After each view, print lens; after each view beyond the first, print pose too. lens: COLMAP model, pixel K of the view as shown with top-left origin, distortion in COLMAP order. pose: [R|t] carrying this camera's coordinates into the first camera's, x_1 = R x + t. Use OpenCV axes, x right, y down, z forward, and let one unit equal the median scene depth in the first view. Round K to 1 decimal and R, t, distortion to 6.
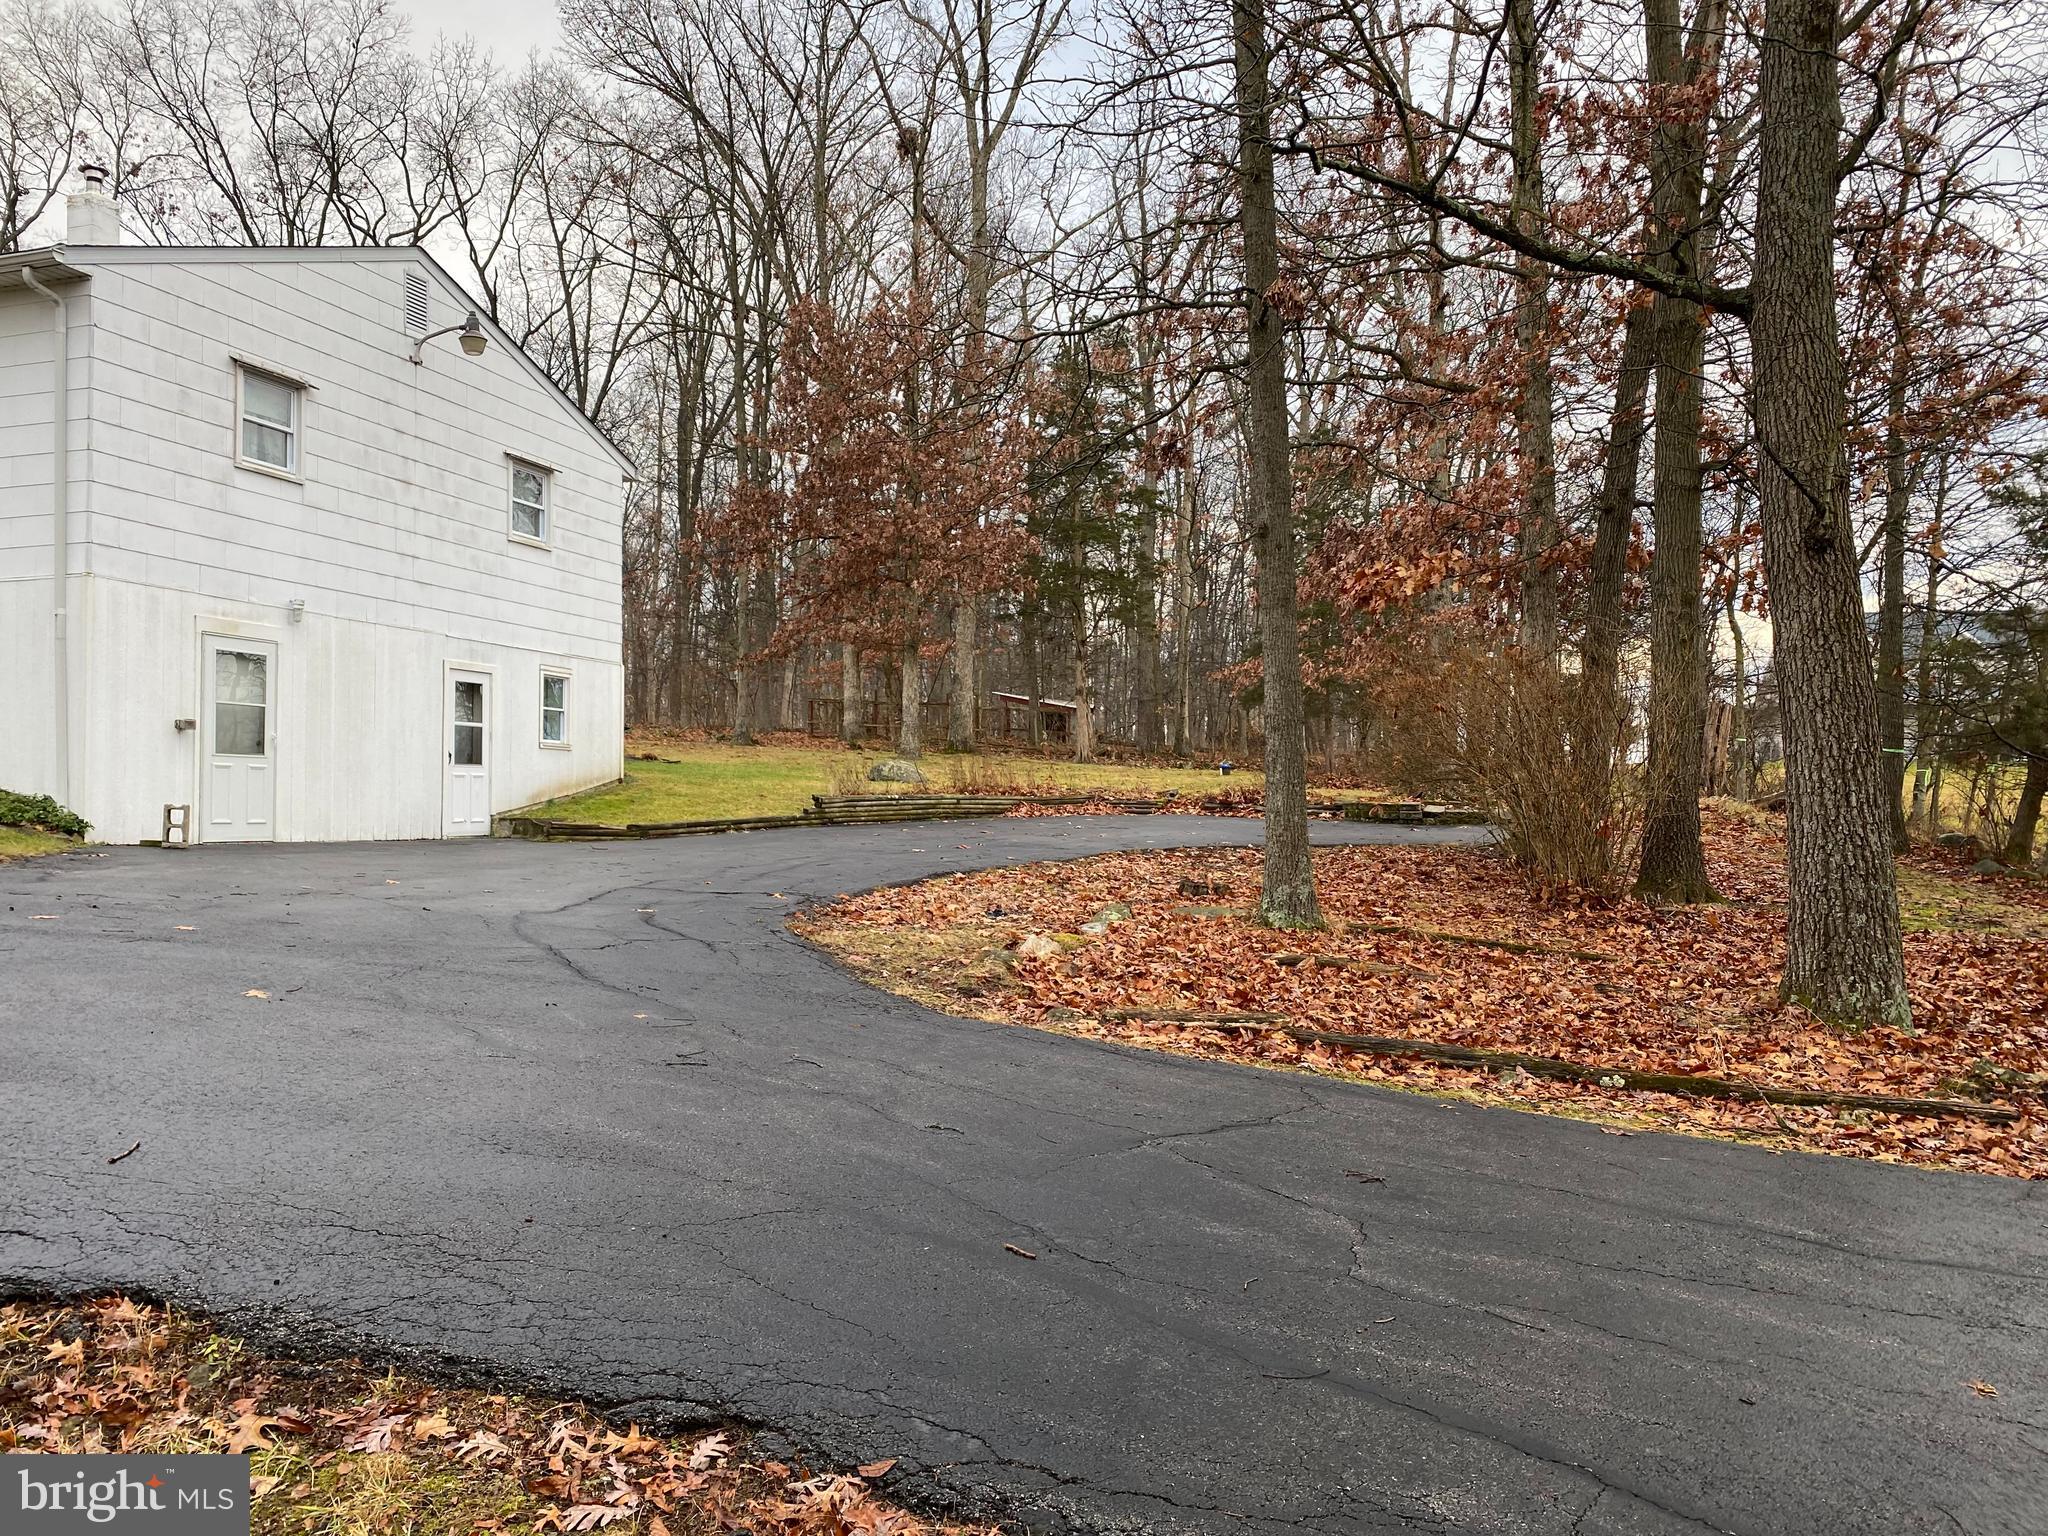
lens RADIAL K [[1540.6, 0, 1024.0], [0, 1540.6, 768.0], [0, 0, 1]] dist [0.023902, -0.003468]
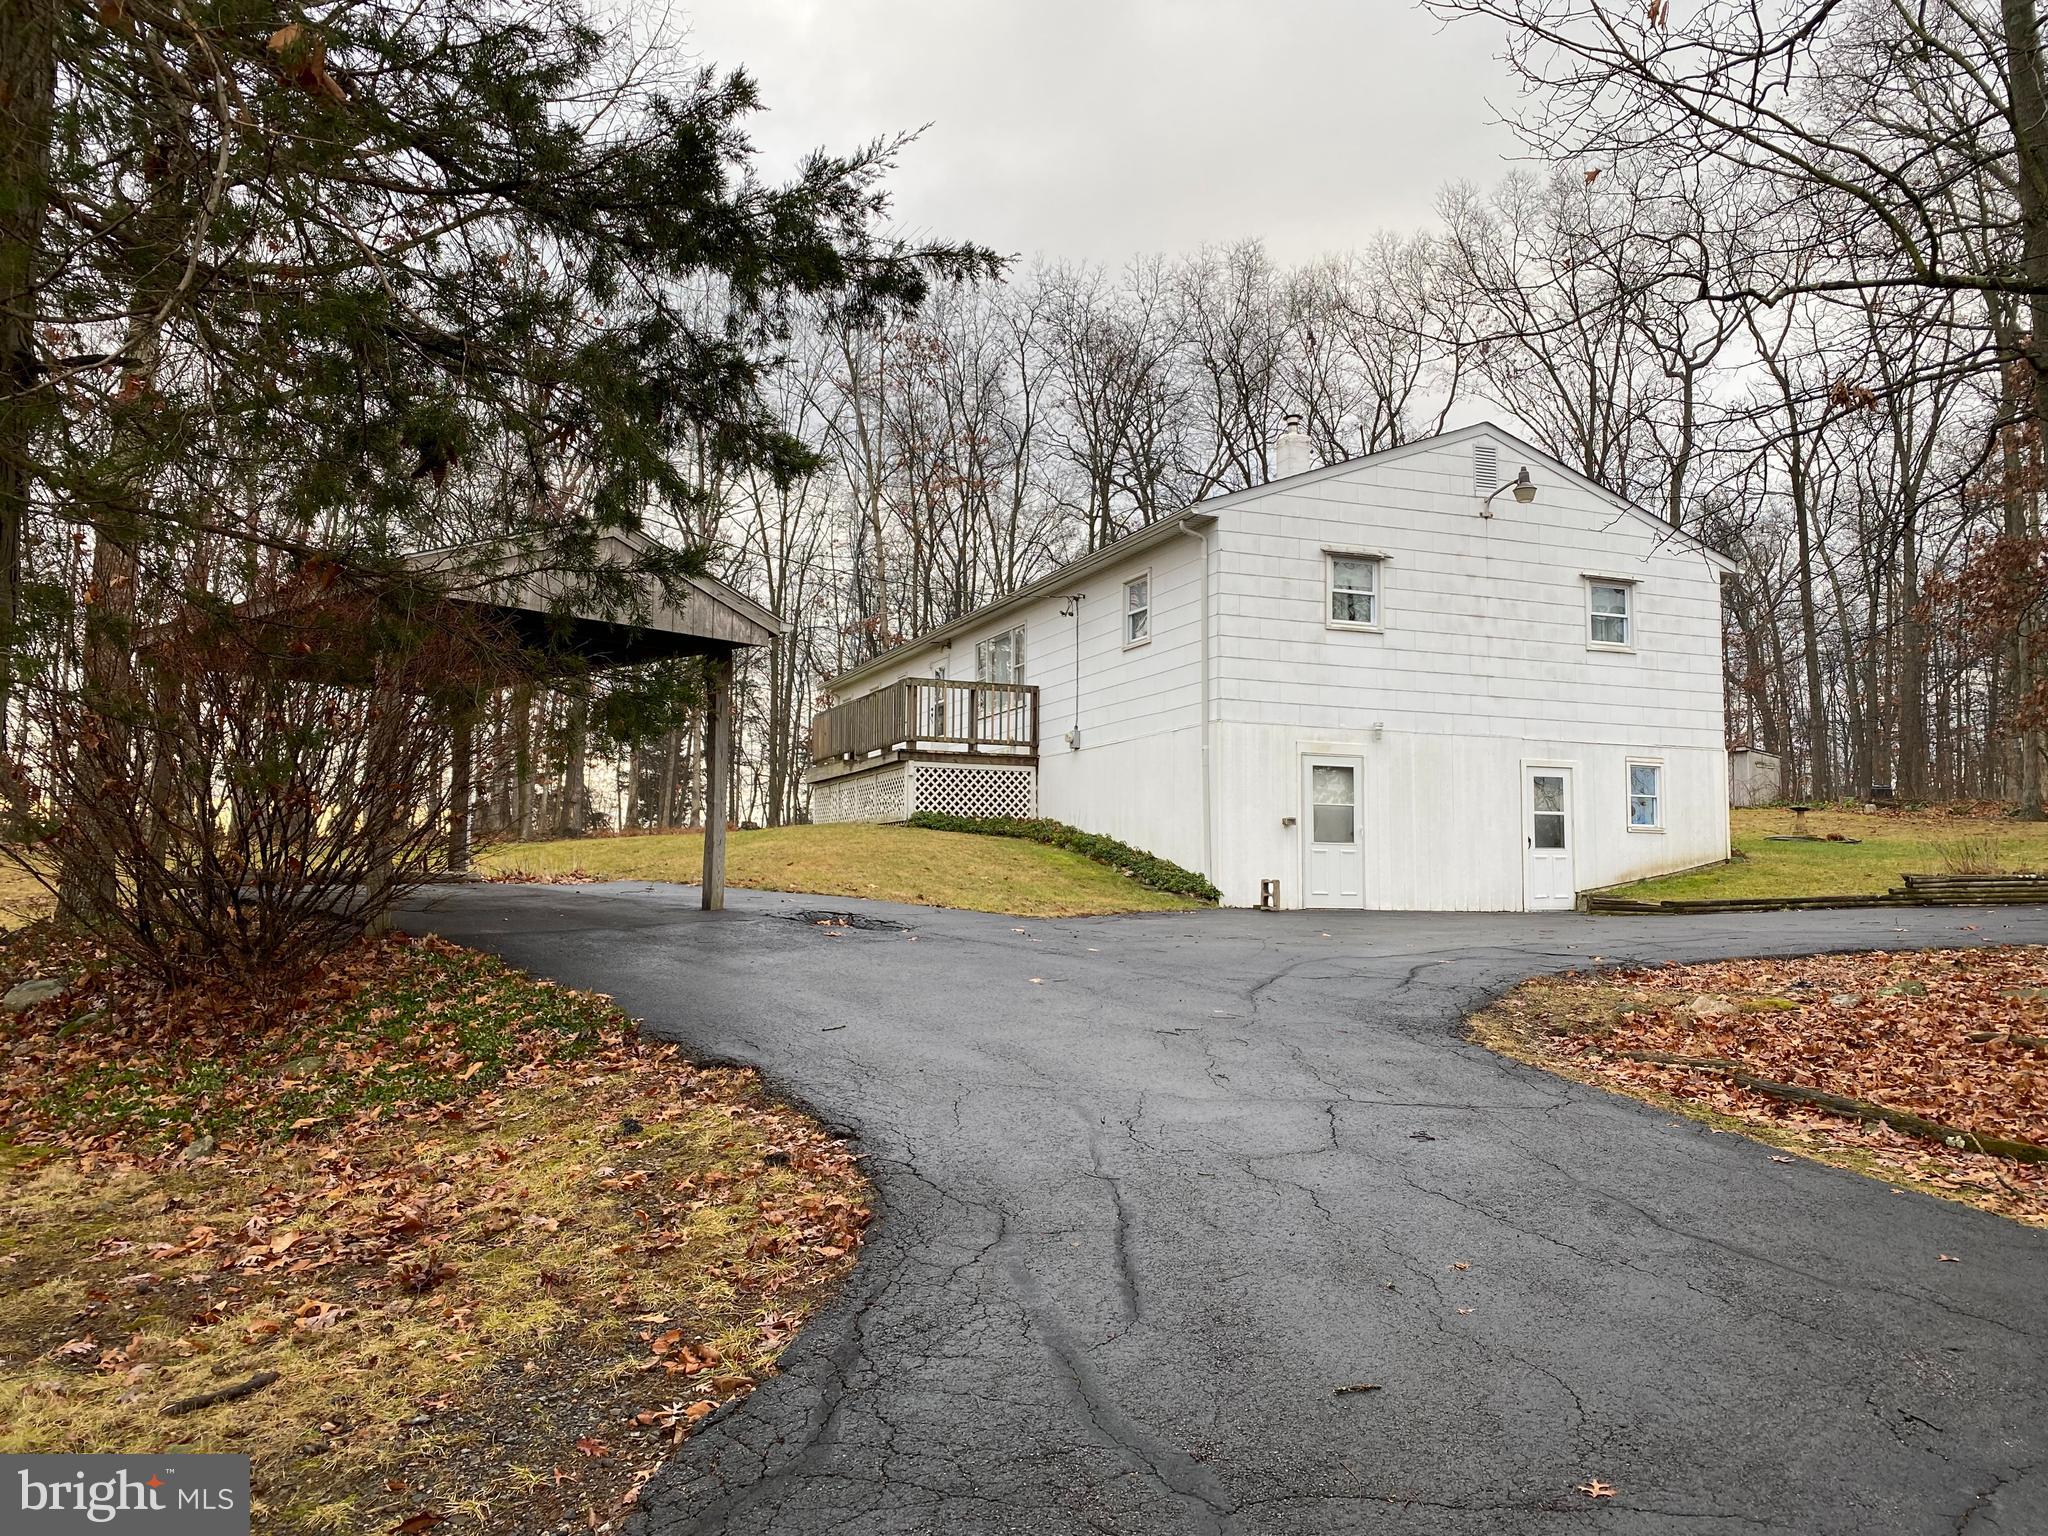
lens RADIAL K [[1544.9, 0, 1024.0], [0, 1544.9, 768.0], [0, 0, 1]] dist [-0.000920, -0.002129]
pose [[0.642029, -0.054206, -0.764761, 0.298281], [0.011673, 0.998073, -0.060944, 0.004296], [0.766591, 0.030201, 0.641425, -0.050181]]
